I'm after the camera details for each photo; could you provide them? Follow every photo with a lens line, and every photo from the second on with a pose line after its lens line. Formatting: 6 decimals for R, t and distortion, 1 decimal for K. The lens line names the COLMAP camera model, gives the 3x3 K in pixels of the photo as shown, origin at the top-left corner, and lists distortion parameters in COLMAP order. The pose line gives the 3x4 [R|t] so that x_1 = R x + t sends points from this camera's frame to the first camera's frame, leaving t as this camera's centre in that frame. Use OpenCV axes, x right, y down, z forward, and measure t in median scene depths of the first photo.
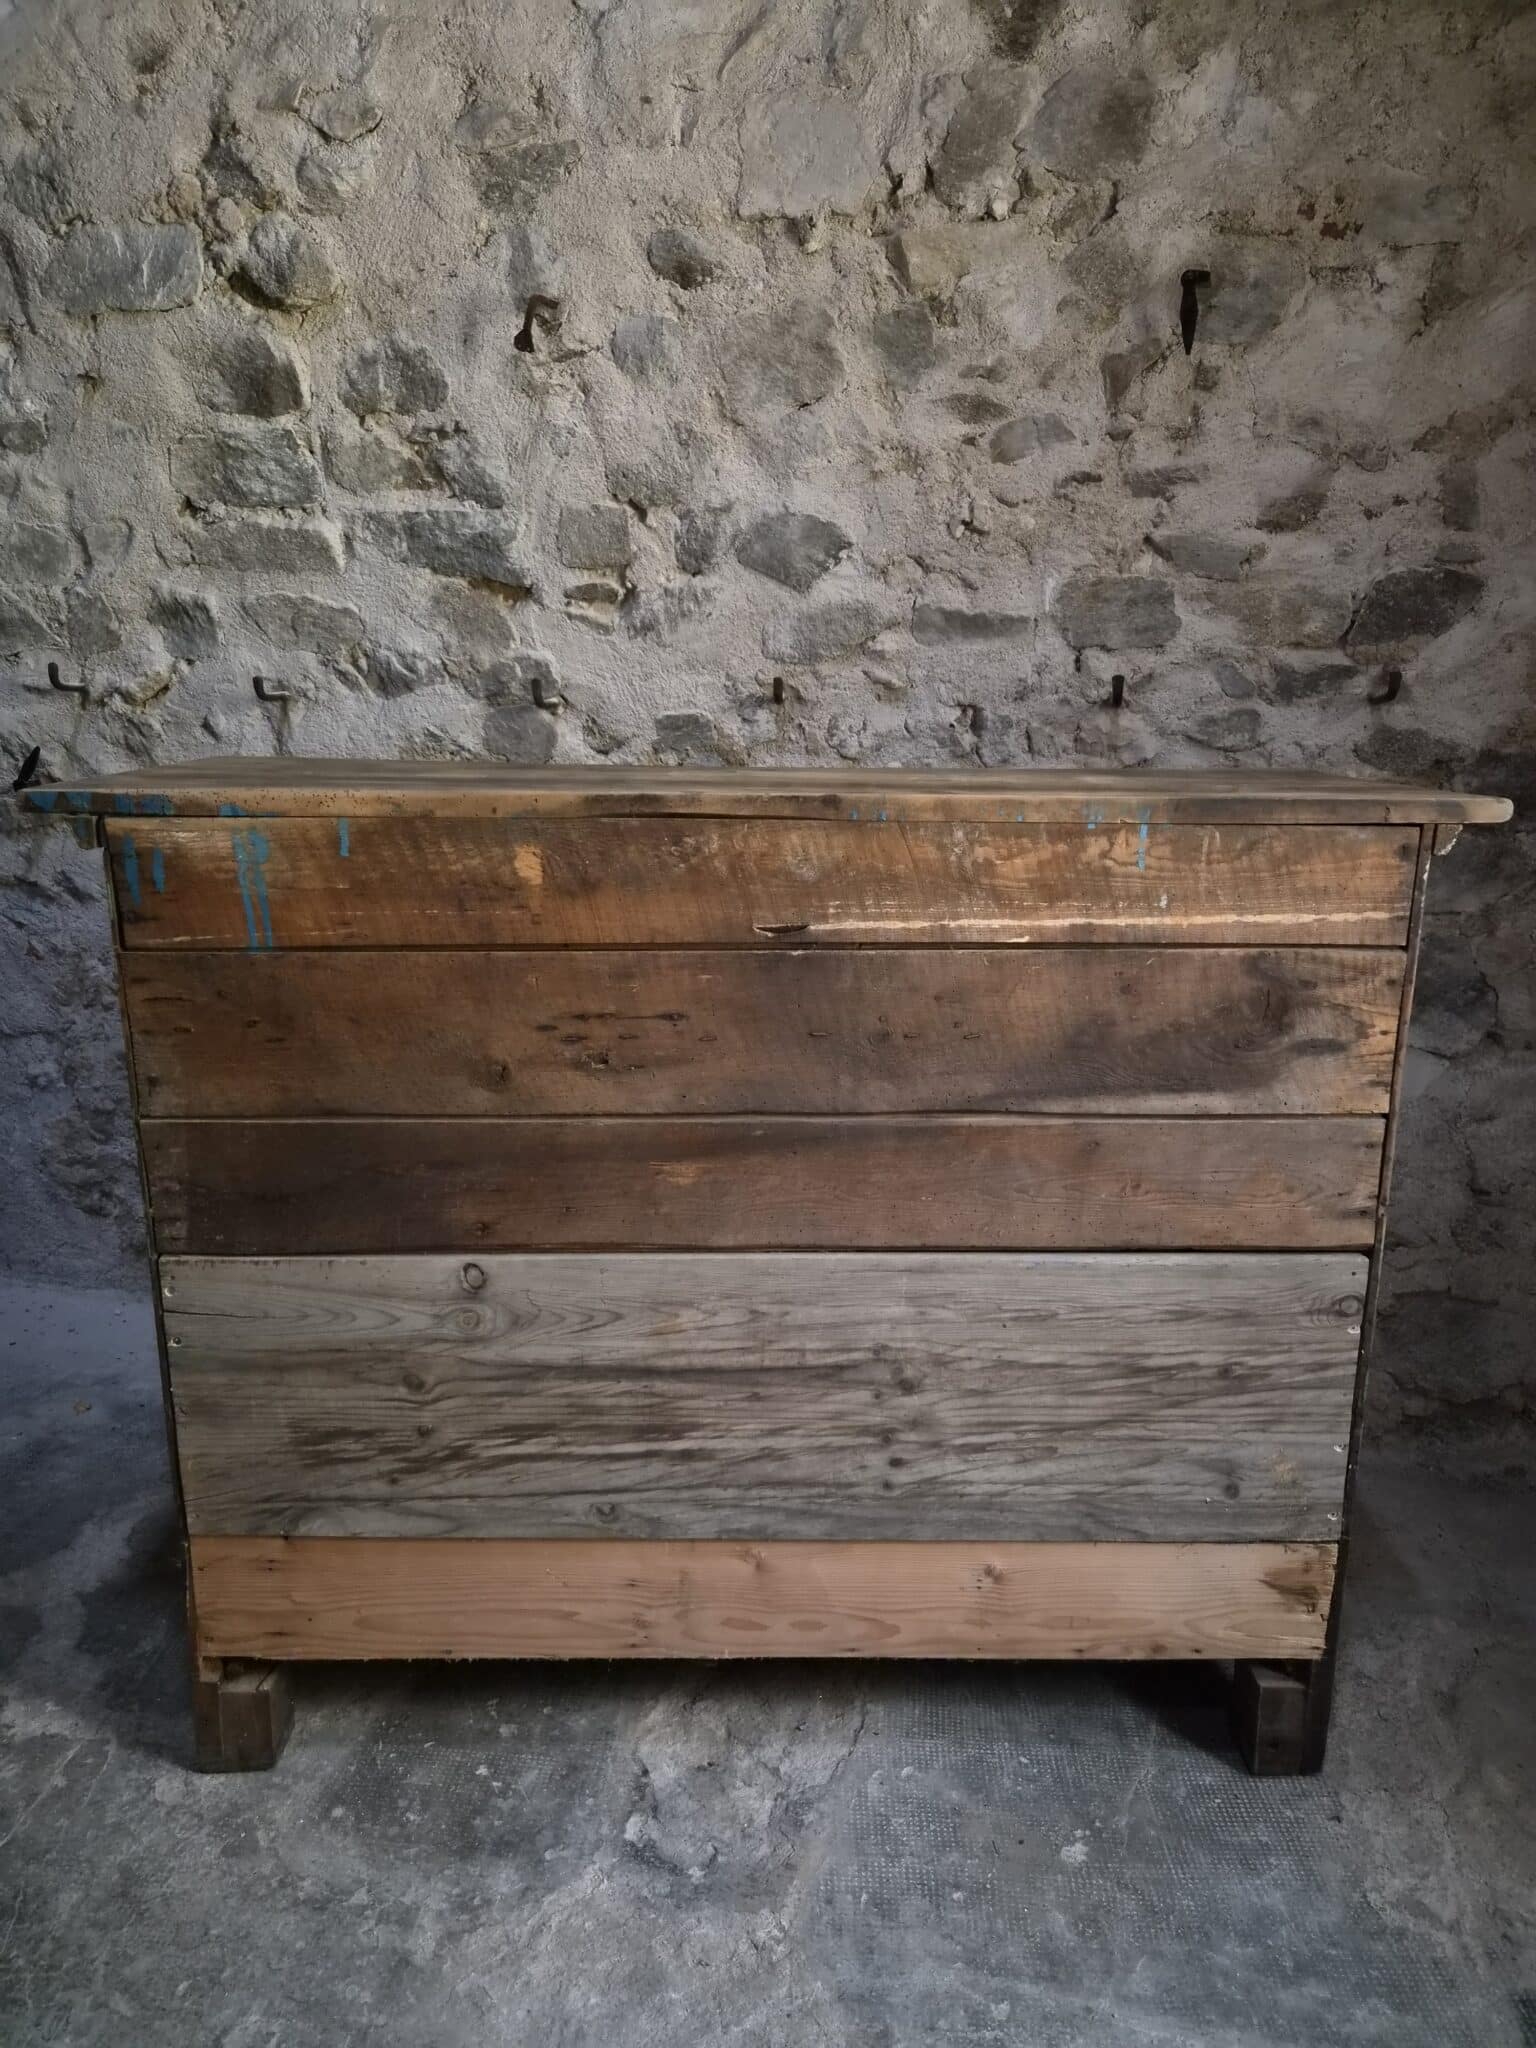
lens RADIAL K [[1387.3, 0, 785.9], [0, 1387.3, 1030.0], [0, 0, 1]] dist [0.059310, -0.050583]
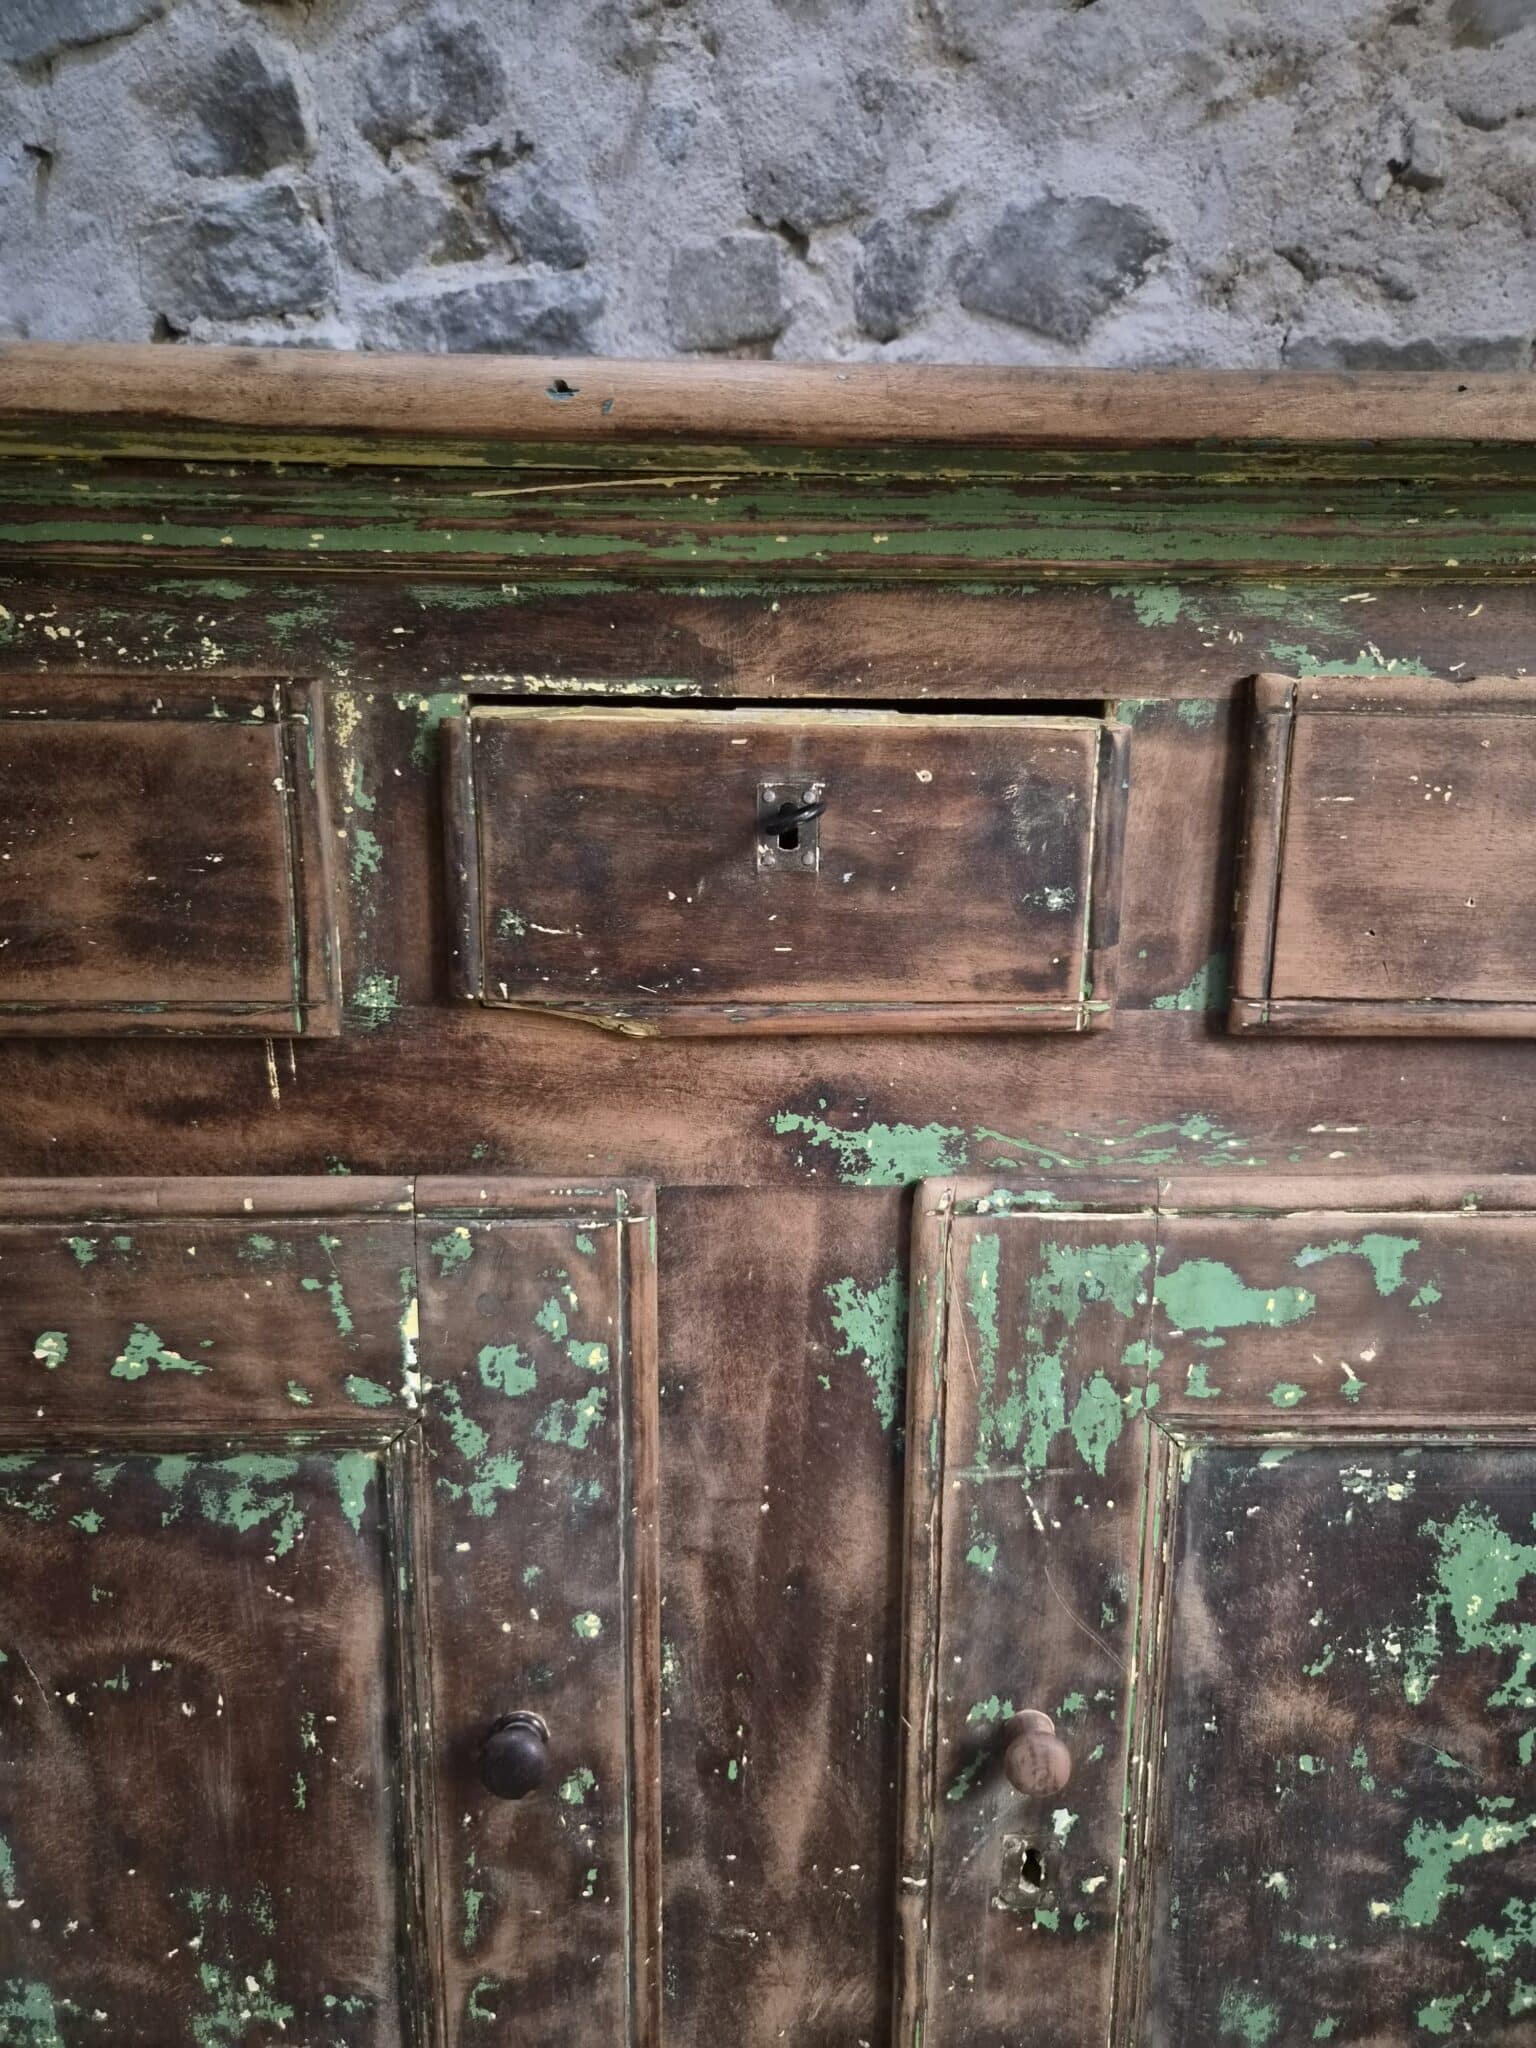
lens RADIAL K [[1387.3, 0, 779.8], [0, 1387.3, 1036.0], [0, 0, 1]] dist [0.059310, -0.050583]
pose [[0.982097, 0.027933, -0.186293, 0.009151], [-0.041665, 0.996662, -0.070208, 0.008871], [0.183710, 0.076713, 0.979982, 0.450497]]
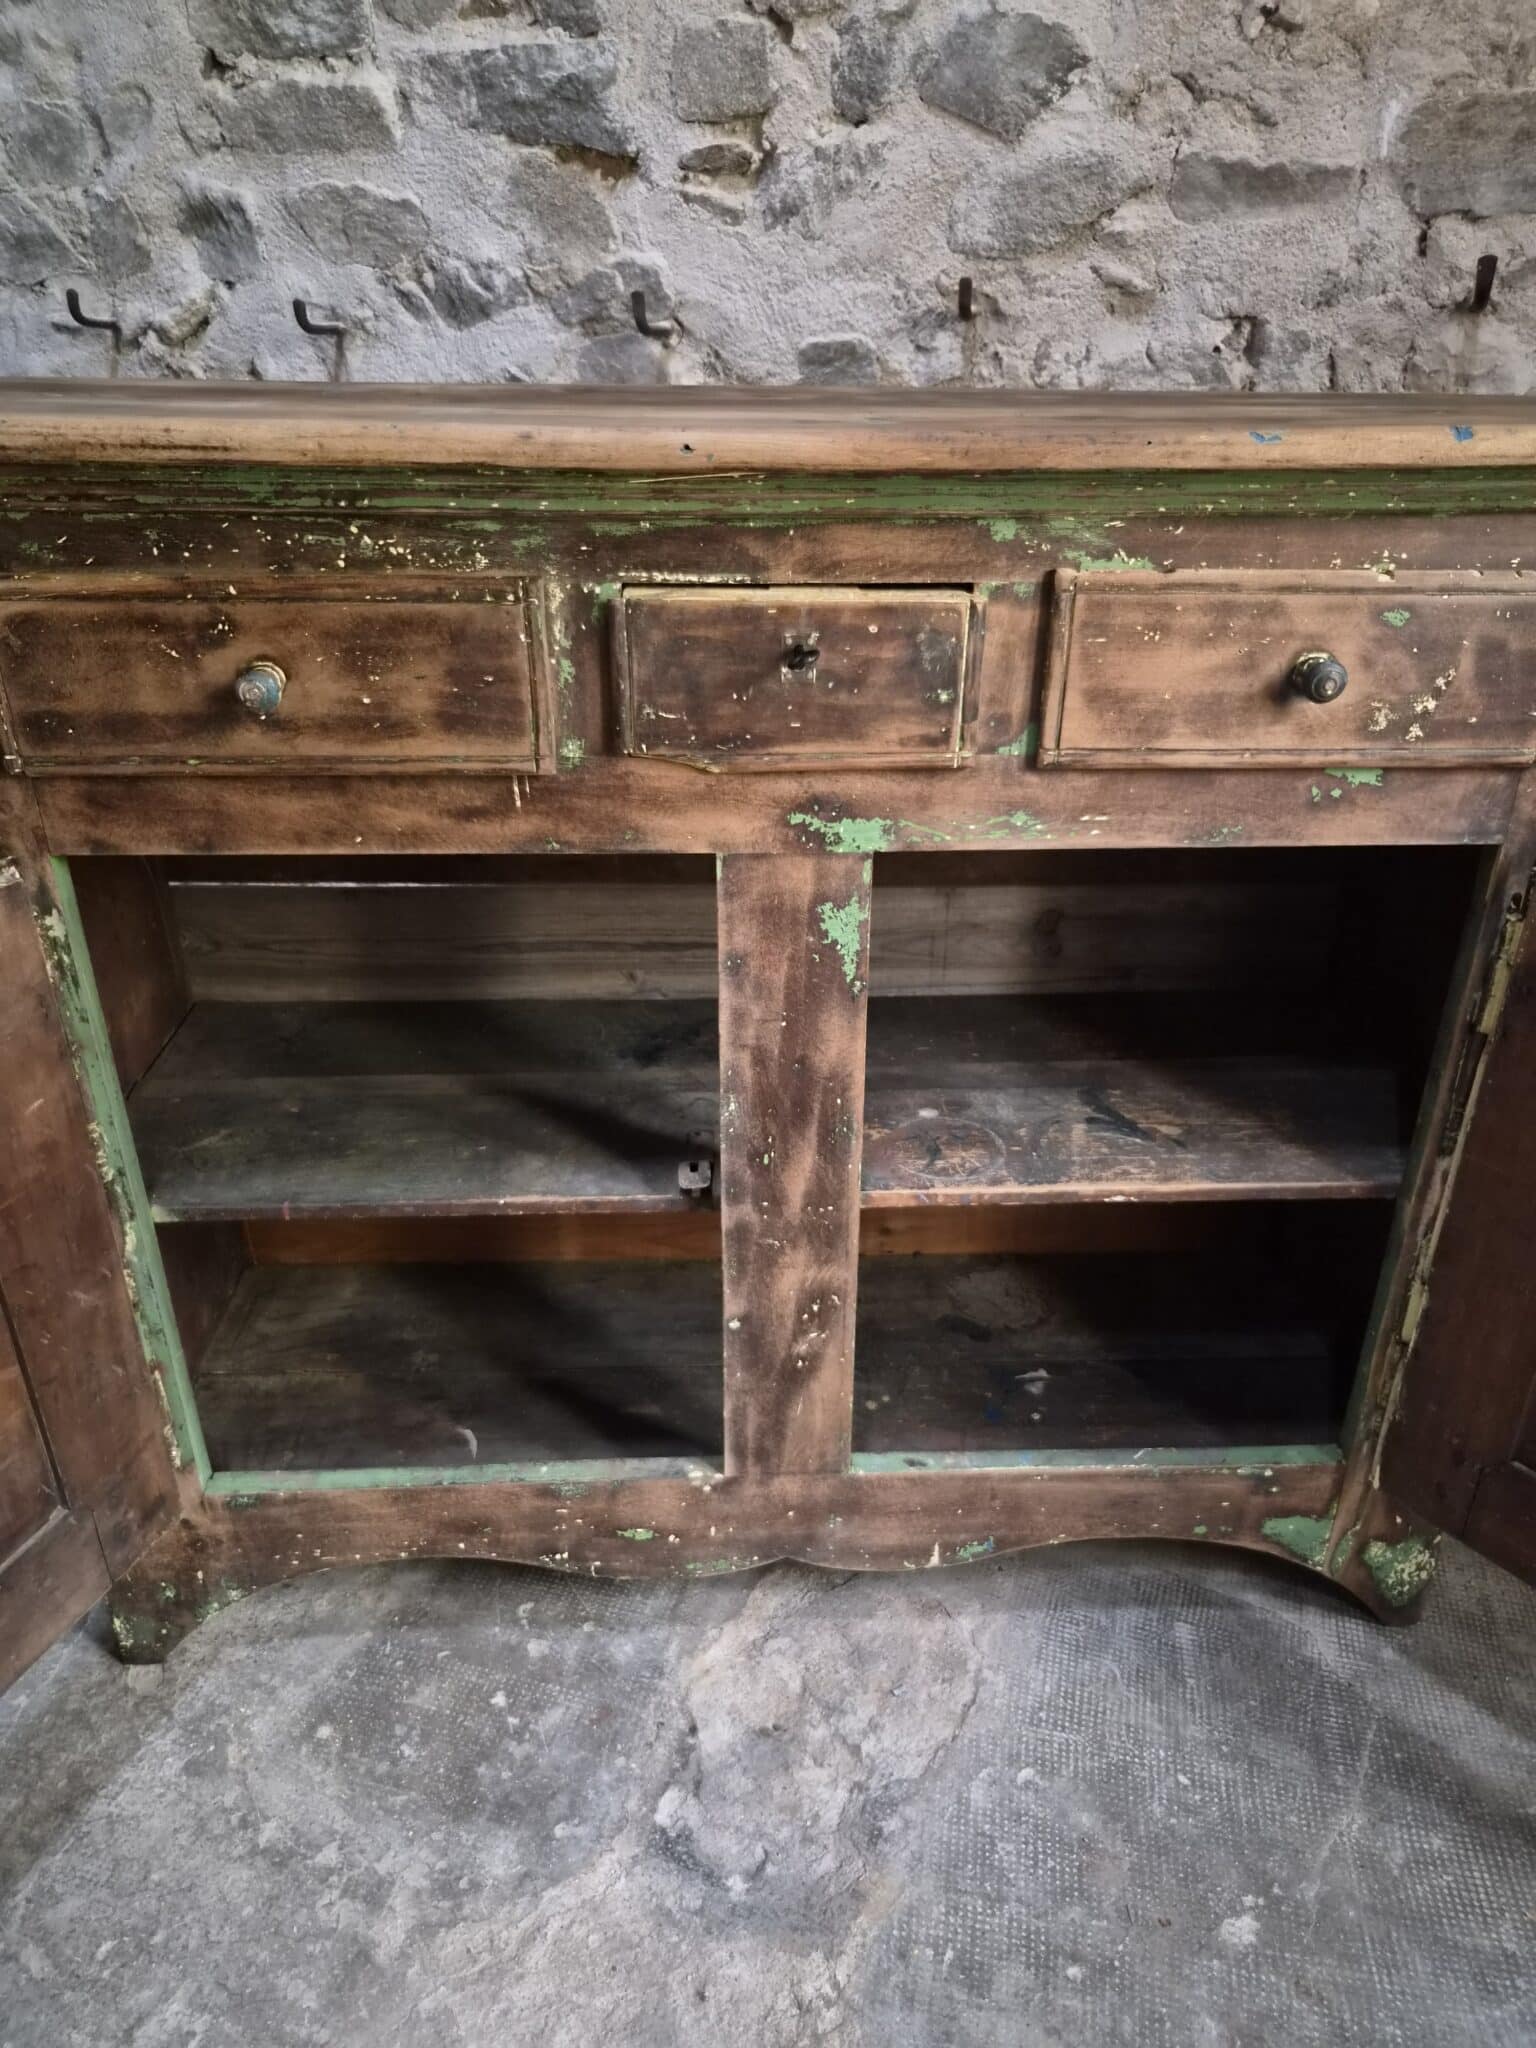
lens RADIAL K [[1387.3, 0, 778.4], [0, 1387.3, 1028.3], [0, 0, 1]] dist [0.059310, -0.050583]
pose [[0.986262, 0.064283, -0.152166, 0.033324], [-0.035193, 0.981795, 0.186655, -0.011134], [0.161394, -0.178736, 0.970570, 0.231659]]
